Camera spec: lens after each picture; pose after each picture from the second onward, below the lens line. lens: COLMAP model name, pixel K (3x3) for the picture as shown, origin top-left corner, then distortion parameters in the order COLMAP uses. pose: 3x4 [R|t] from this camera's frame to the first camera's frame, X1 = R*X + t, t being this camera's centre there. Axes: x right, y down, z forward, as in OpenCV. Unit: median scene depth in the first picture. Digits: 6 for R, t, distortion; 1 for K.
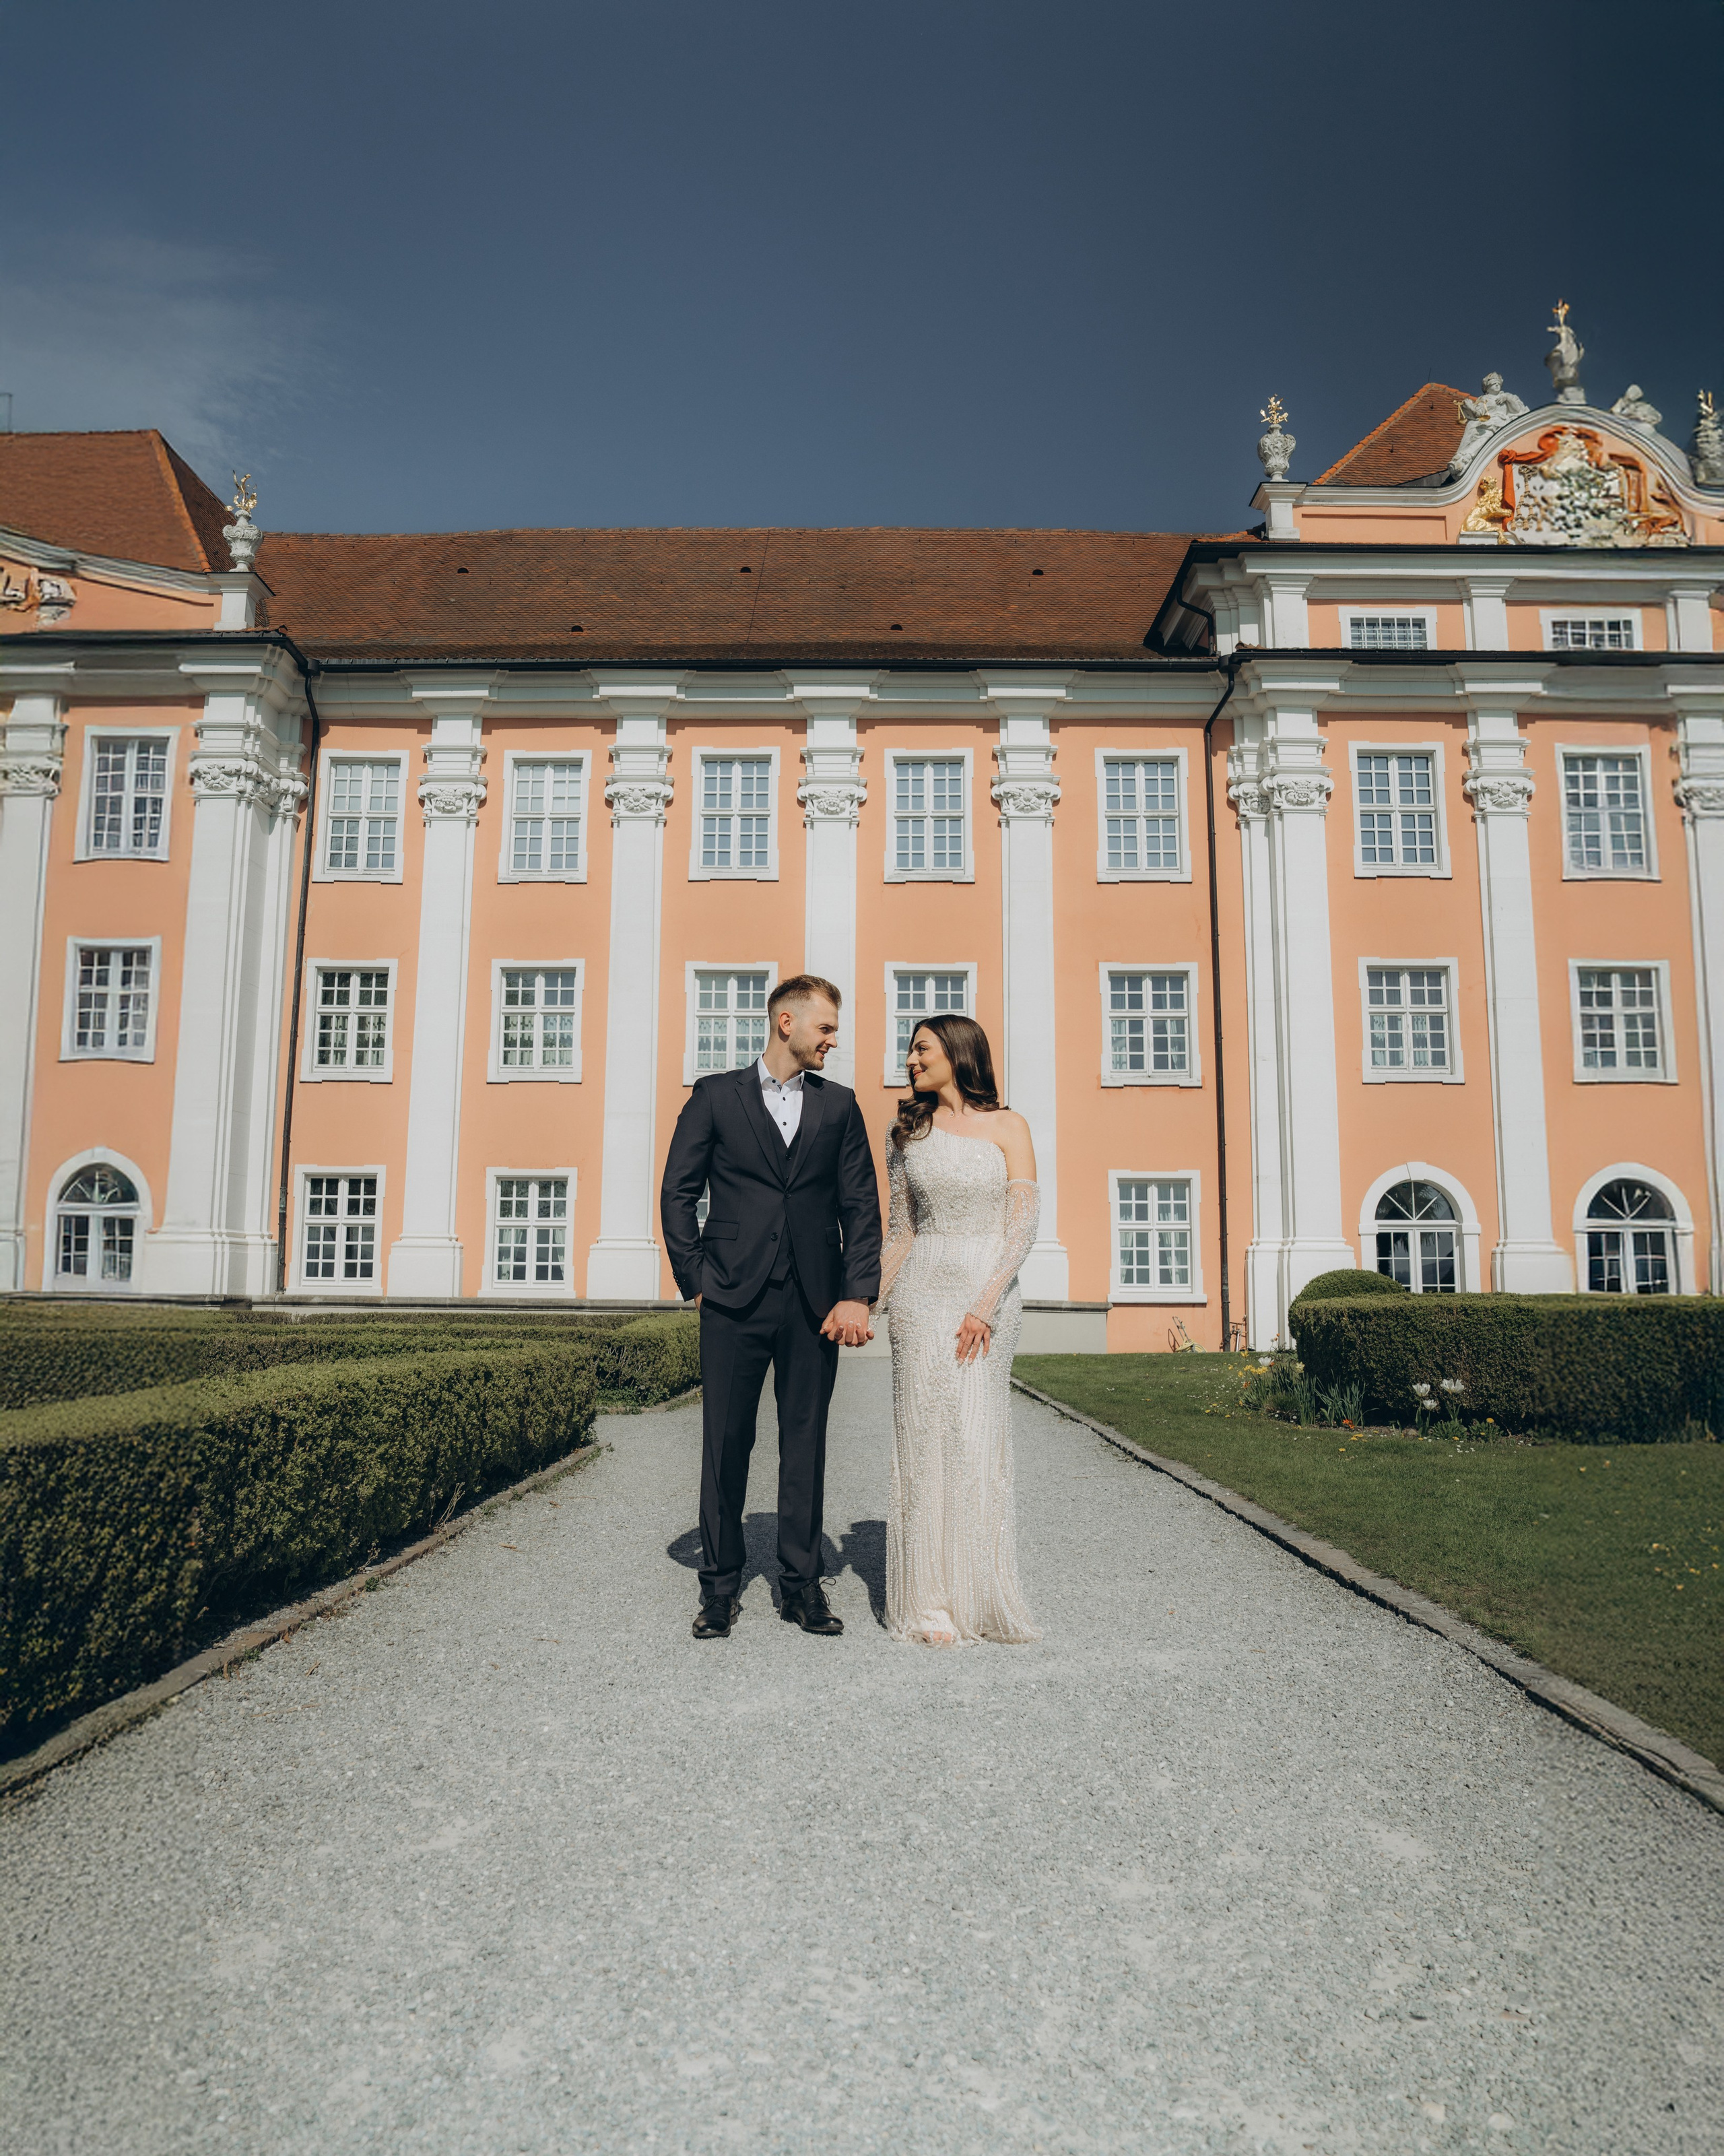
lens RADIAL K [[1650.0, 0, 861.3], [0, 1650.0, 1029.6], [0, 0, 1]] dist [-0.071126, 0.069262]
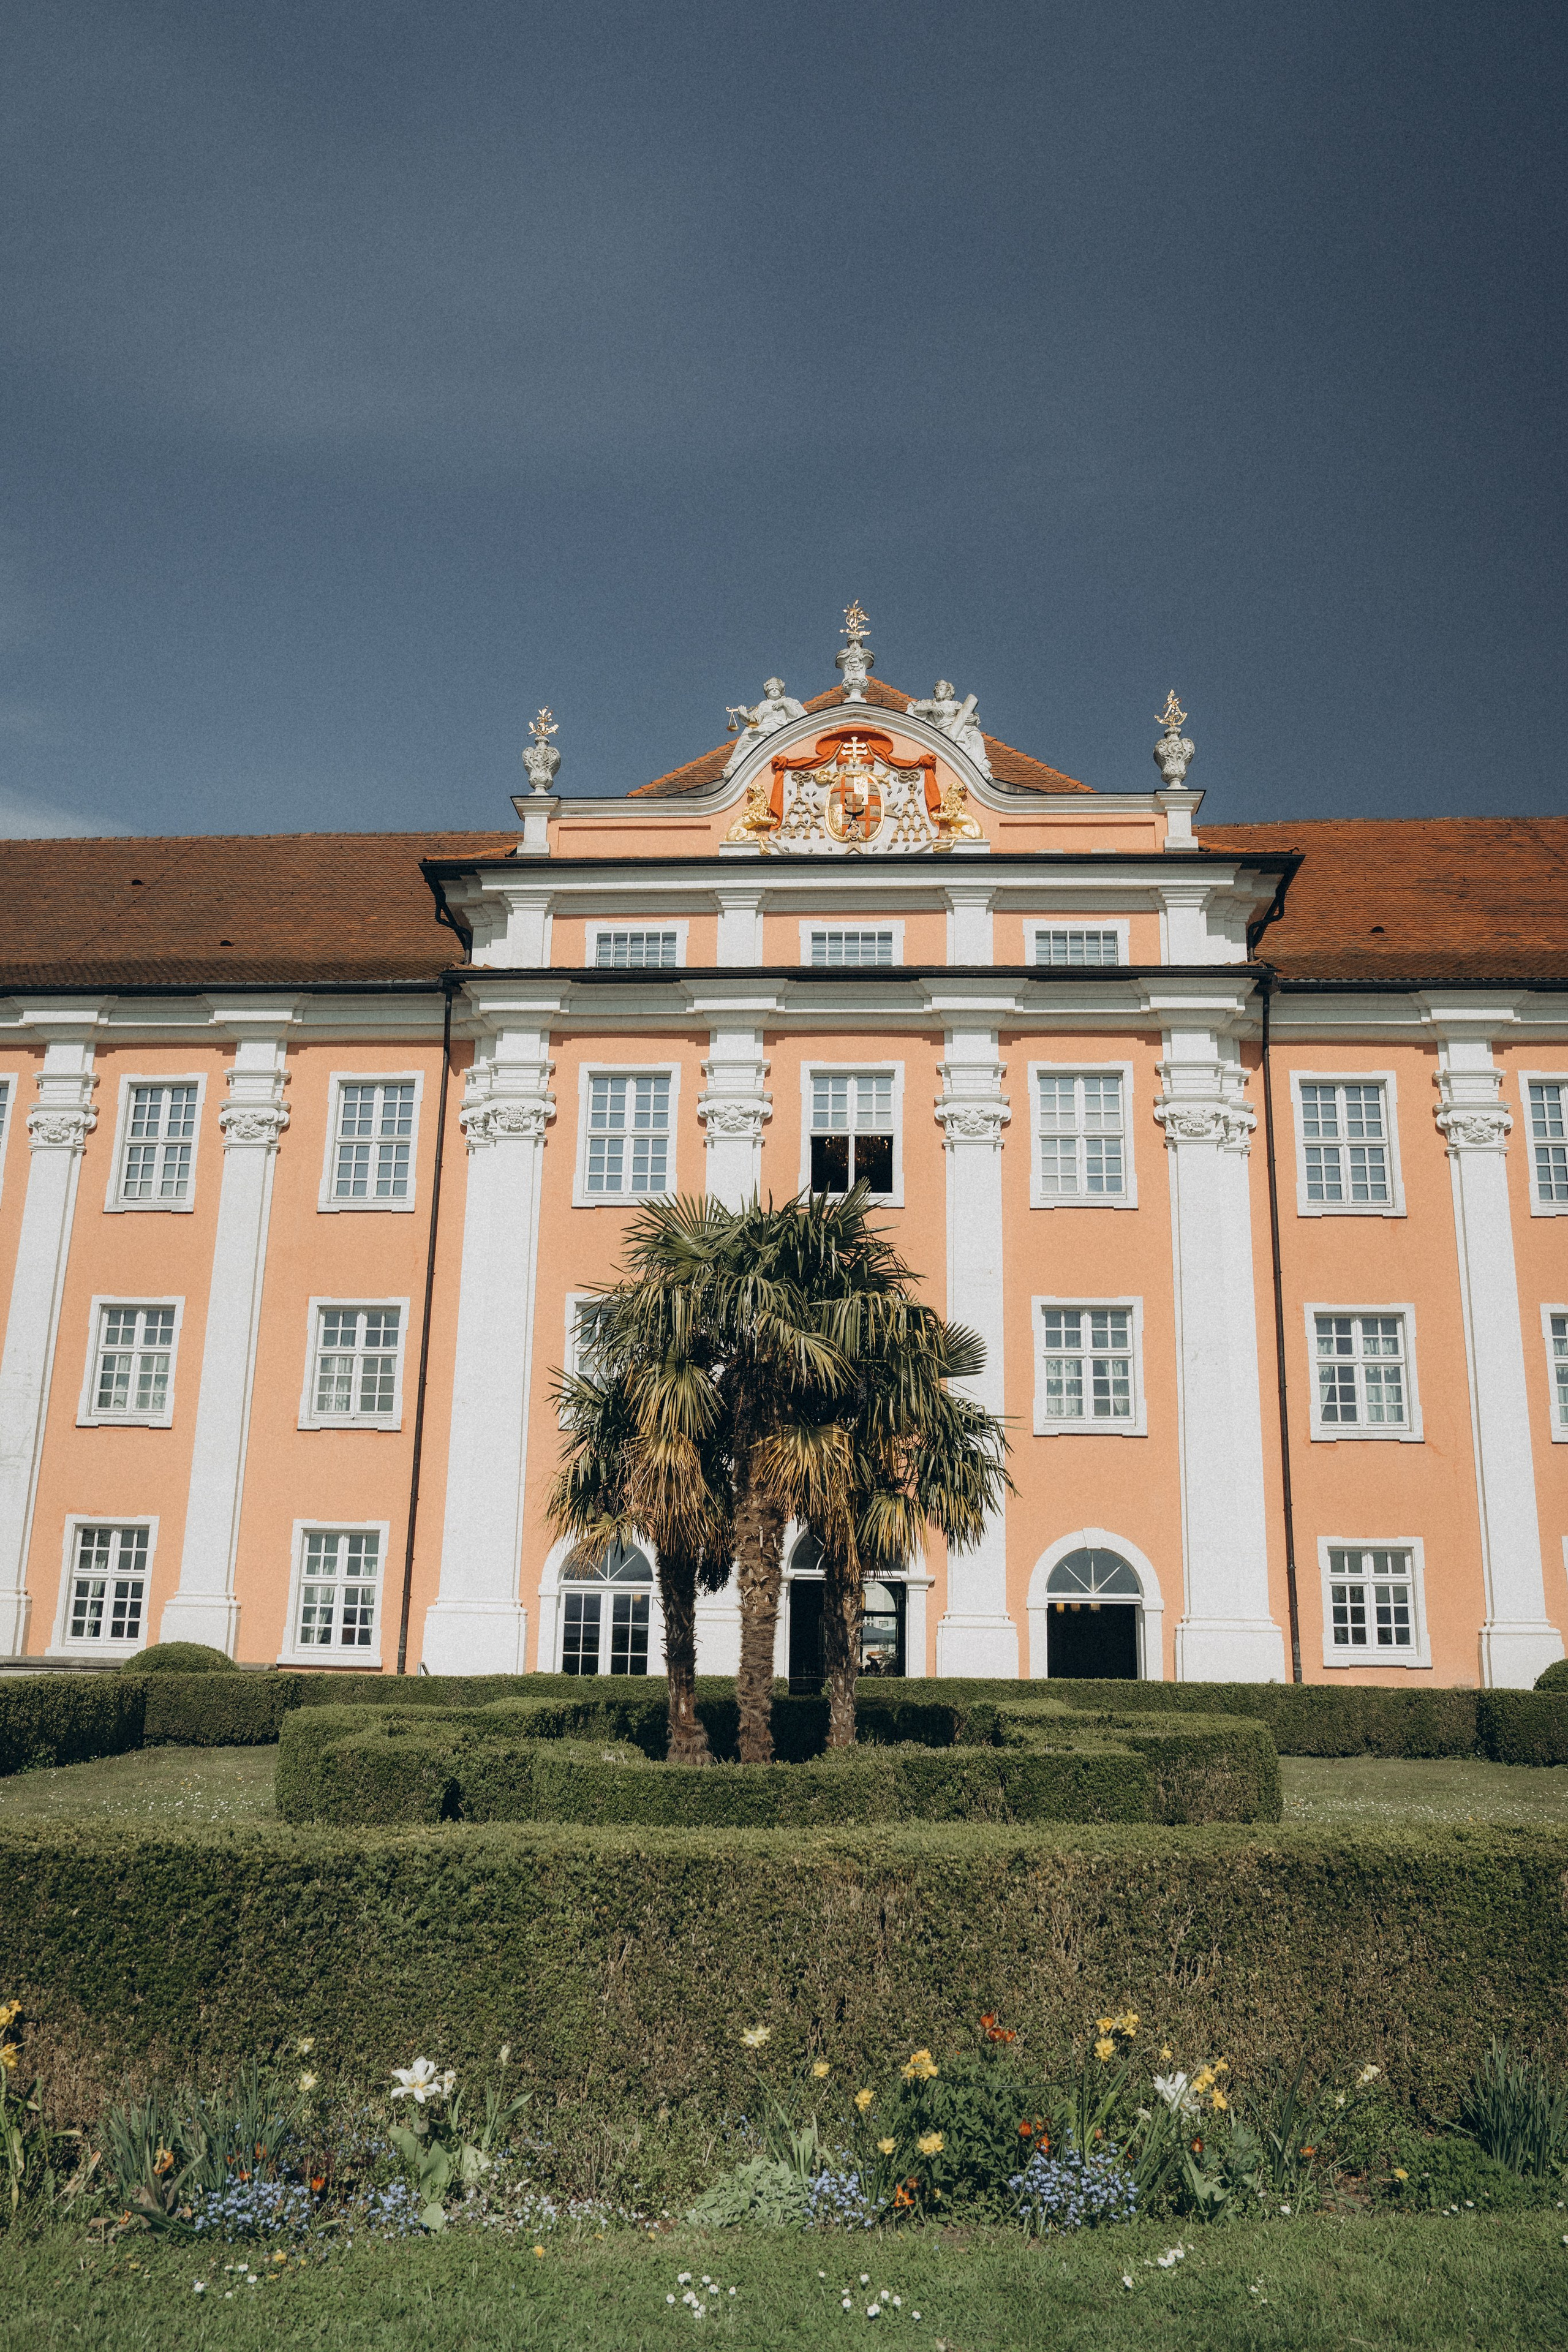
lens RADIAL K [[1783.2, 0, 784.0], [0, 1783.2, 1176.0], [0, 0, 1]] dist [-0.047906, 0.037969]
pose [[0.997621, -0.000984, -0.068935, 0.469195], [-0.006745, 0.993709, -0.111794, 0.002373], [0.068611, 0.111993, 0.991338, 0.000478]]
